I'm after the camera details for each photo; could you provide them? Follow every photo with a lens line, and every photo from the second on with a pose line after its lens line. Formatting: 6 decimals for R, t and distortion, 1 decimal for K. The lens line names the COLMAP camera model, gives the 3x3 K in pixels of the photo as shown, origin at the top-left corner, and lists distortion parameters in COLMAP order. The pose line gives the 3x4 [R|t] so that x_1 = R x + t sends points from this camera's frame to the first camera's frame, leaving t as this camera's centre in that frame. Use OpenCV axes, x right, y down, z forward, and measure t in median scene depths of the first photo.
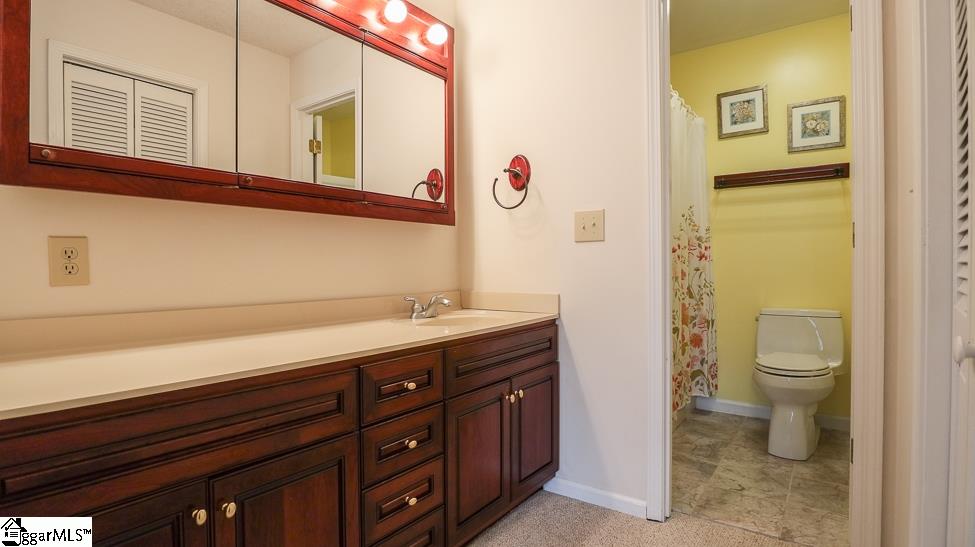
lens RADIAL K [[492.7, 0, 490.0], [0, 492.7, 270.4], [0, 0, 1]] dist [-0.024681, 0.000354]
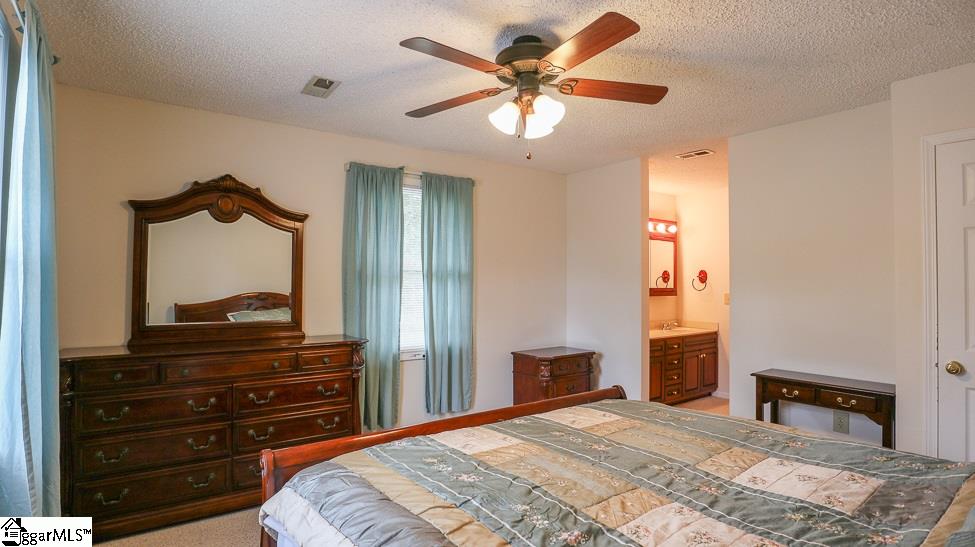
lens RADIAL K [[492.7, 0, 490.0], [0, 492.7, 270.4], [0, 0, 1]] dist [-0.024681, 0.000354]
pose [[0.953153, 0.006700, -0.302416, -0.258133], [-0.015446, 0.999528, -0.026539, -0.156701], [0.302095, 0.029967, 0.952807, -2.061985]]
